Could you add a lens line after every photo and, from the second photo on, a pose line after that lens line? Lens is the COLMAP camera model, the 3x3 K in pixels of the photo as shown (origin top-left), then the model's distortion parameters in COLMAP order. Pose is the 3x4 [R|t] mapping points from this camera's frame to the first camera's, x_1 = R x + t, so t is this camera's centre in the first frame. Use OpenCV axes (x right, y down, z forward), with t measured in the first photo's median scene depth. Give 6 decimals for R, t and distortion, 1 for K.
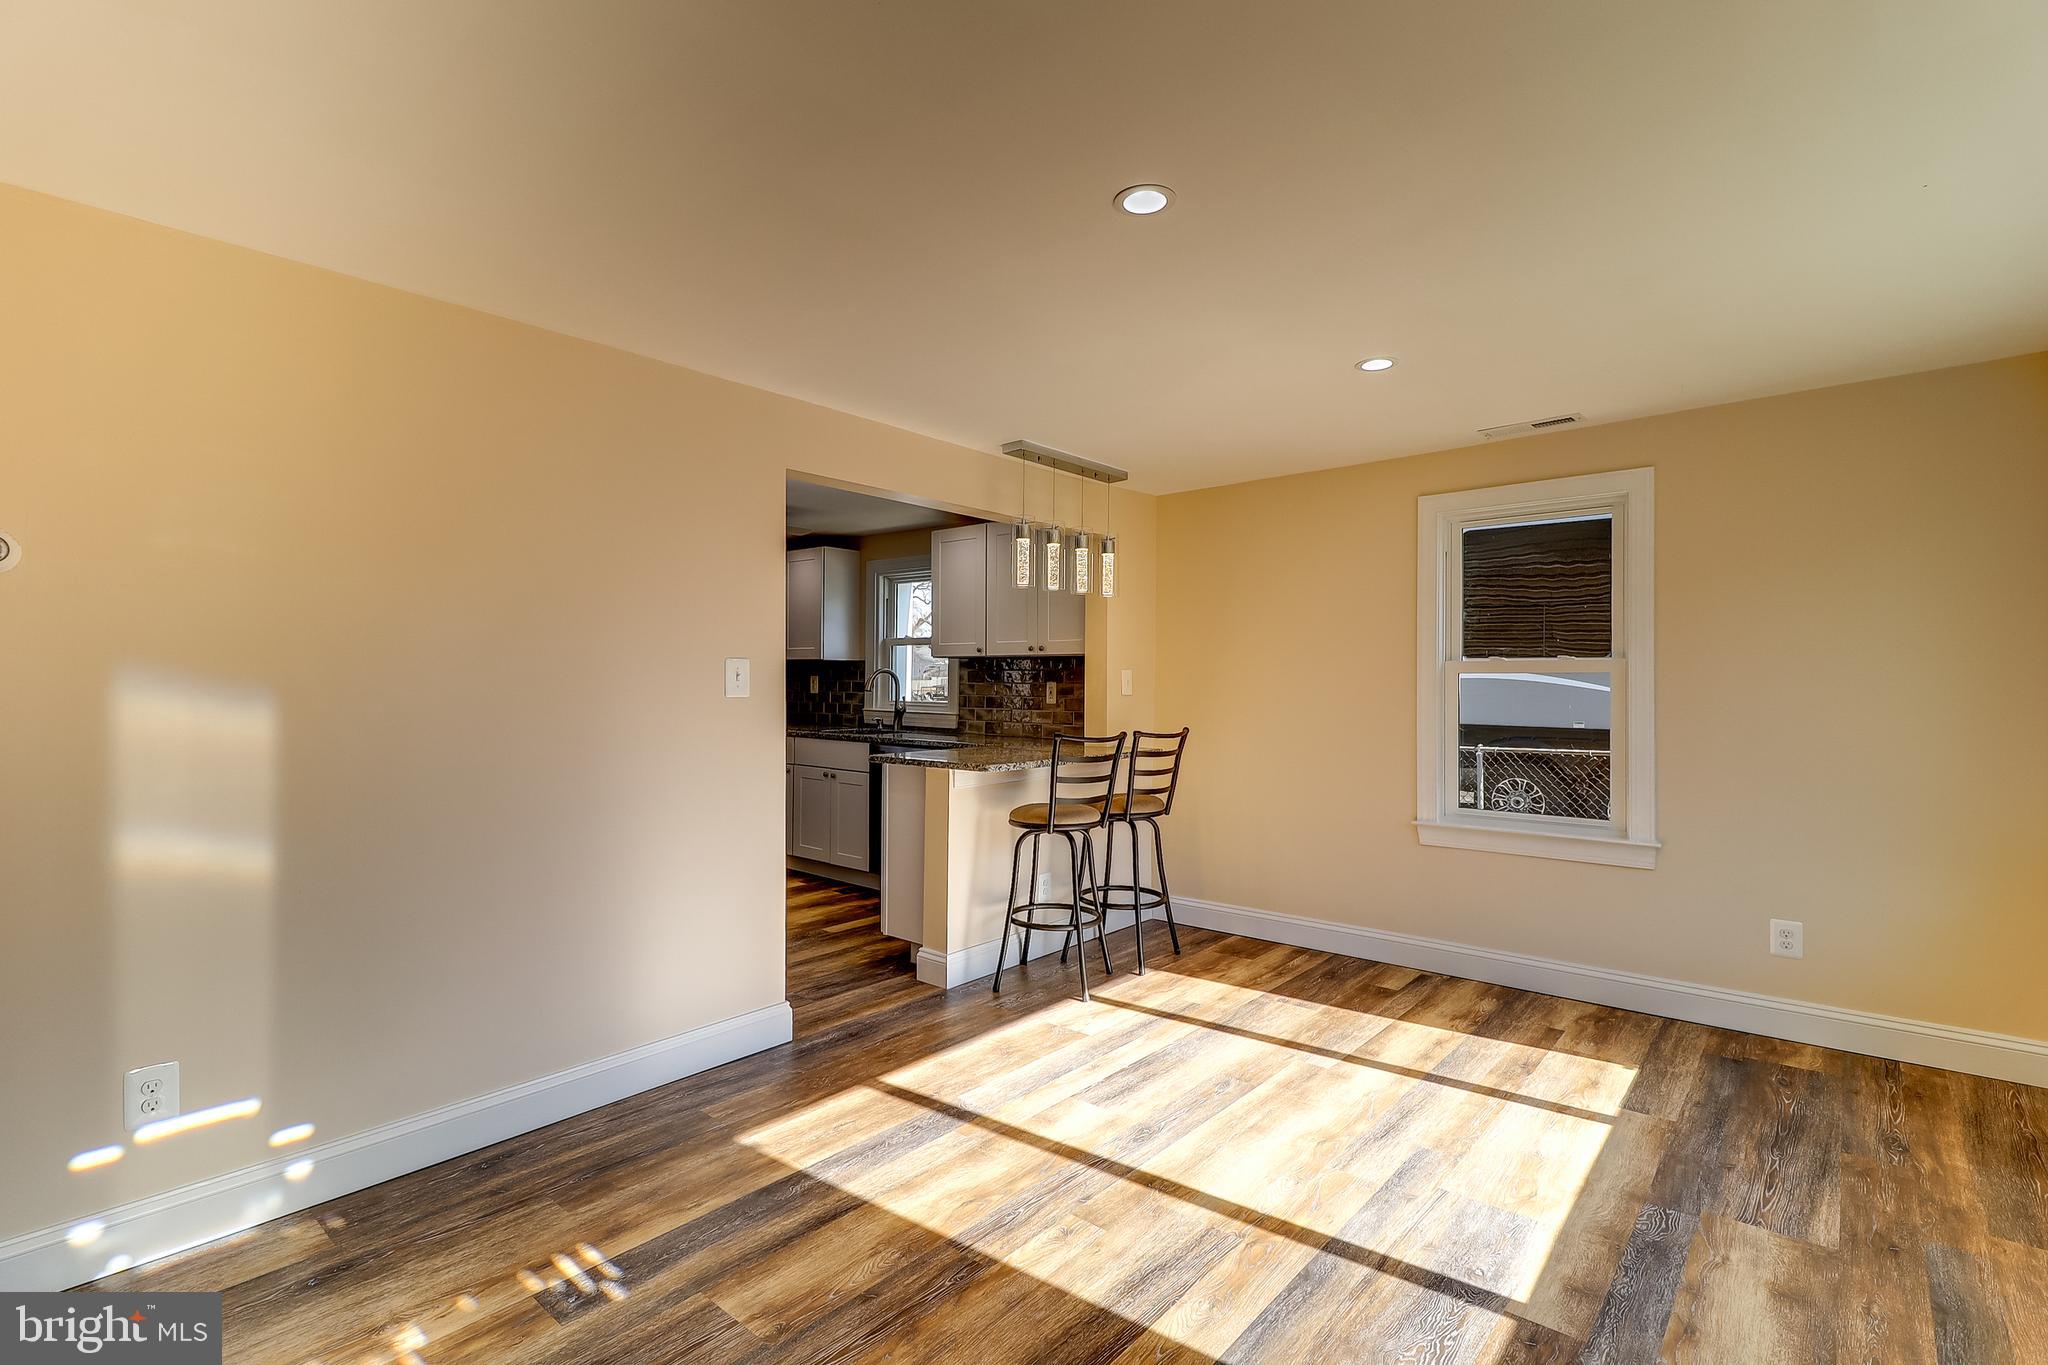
lens RADIAL K [[950.6, 0, 1024.0], [0, 950.6, 682.5], [0, 0, 1]] dist [0.016204, -0.014362]
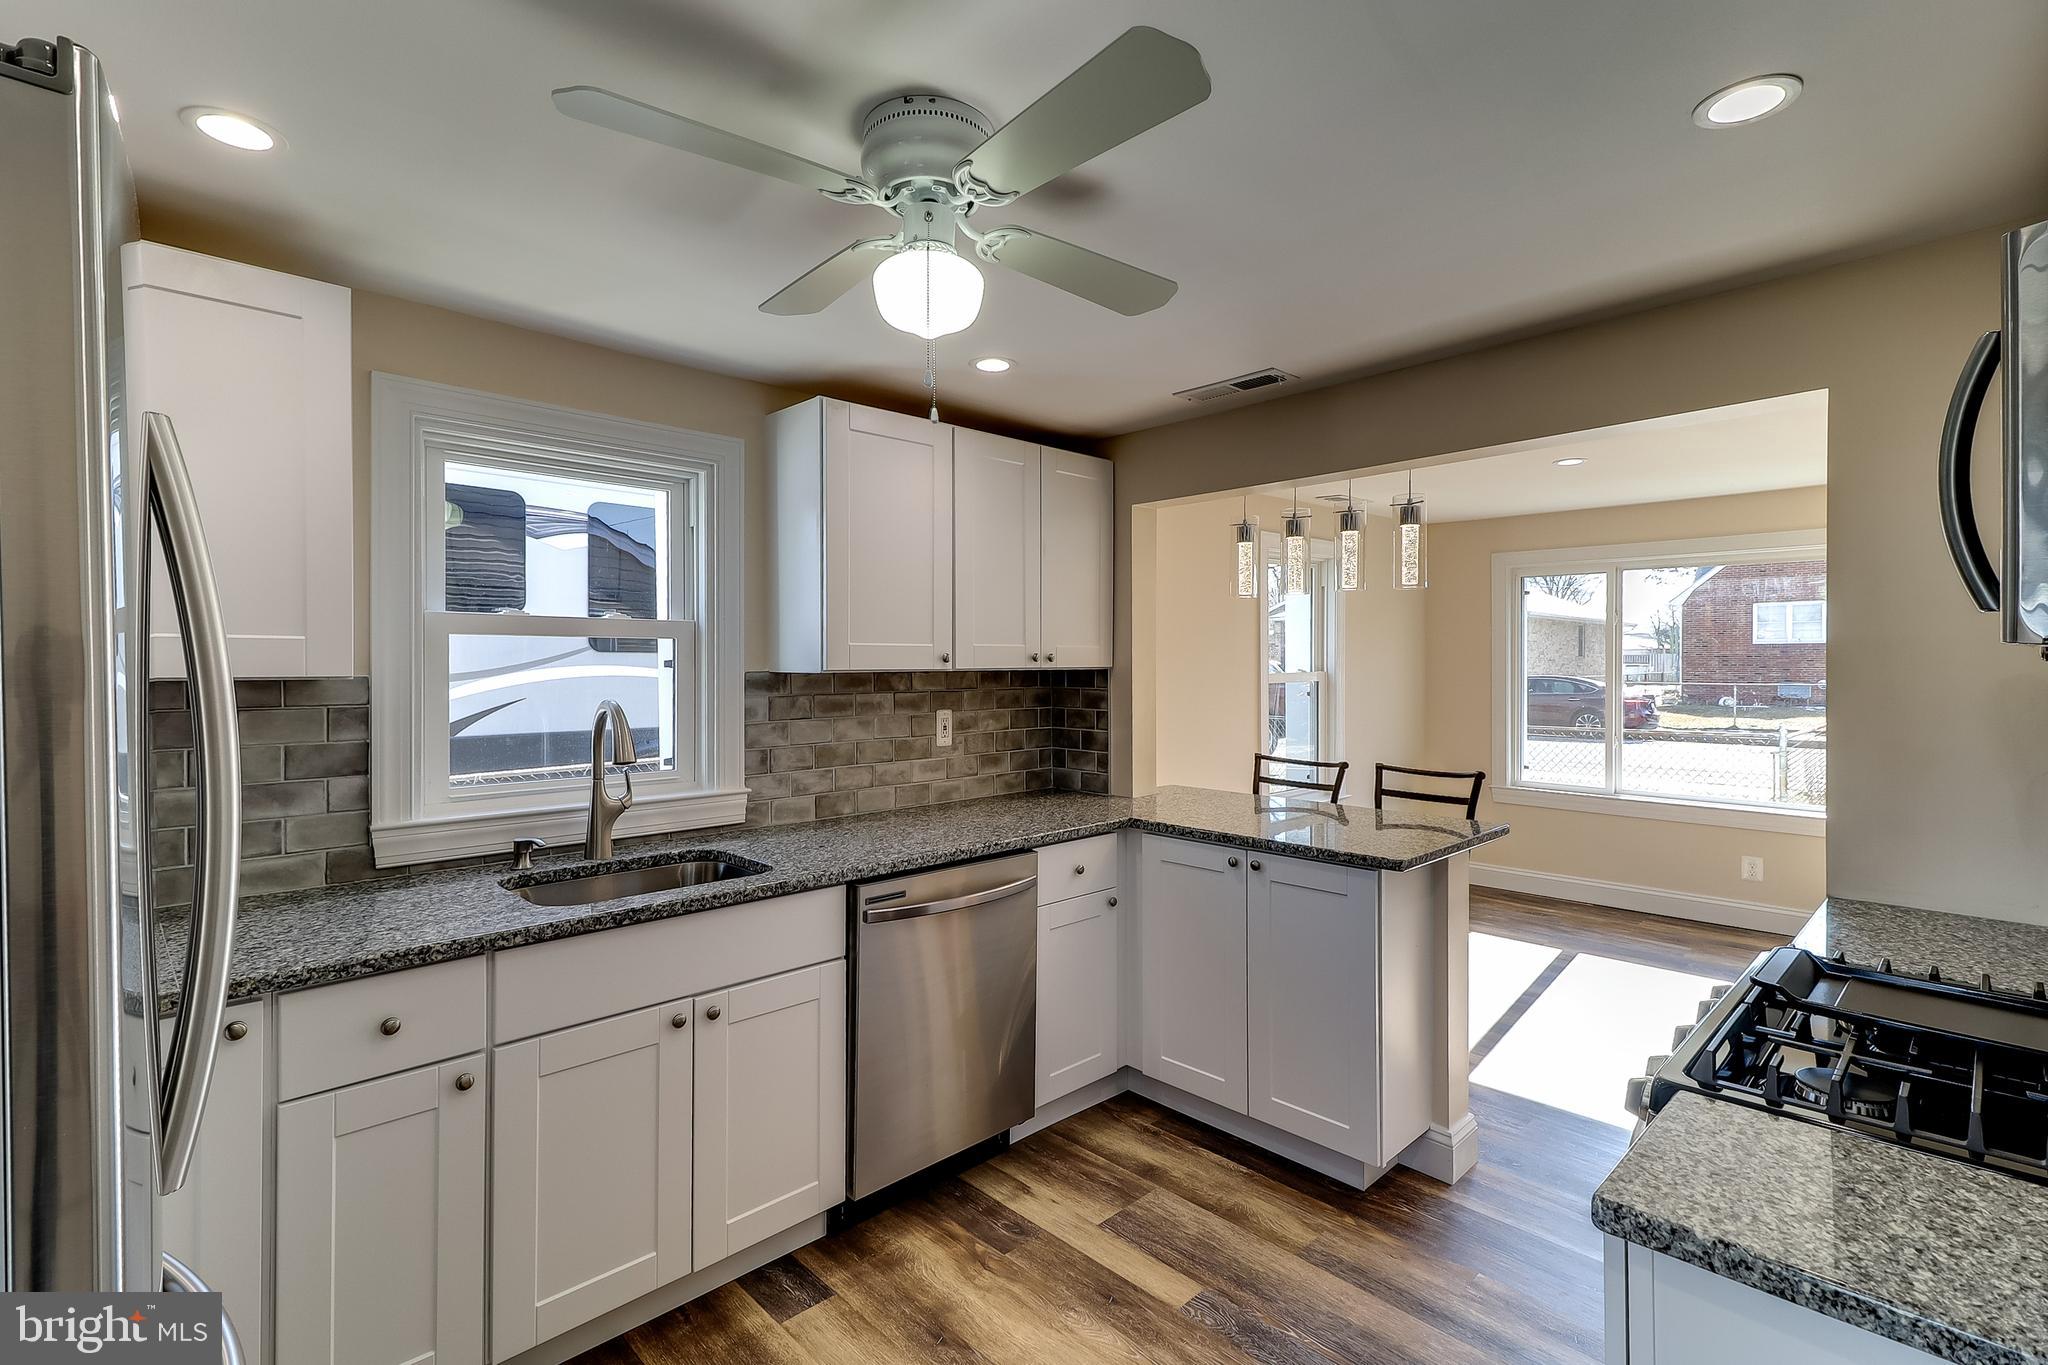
lens RADIAL K [[938.0, 0, 1021.7], [0, 938.0, 671.1], [0, 0, 1]] dist [0.018801, -0.013251]
pose [[0.091013, -0.017188, 0.995701, -0.888696], [0.004043, 0.999849, 0.016890, -0.056018], [-0.995842, 0.002488, 0.091068, 1.418850]]
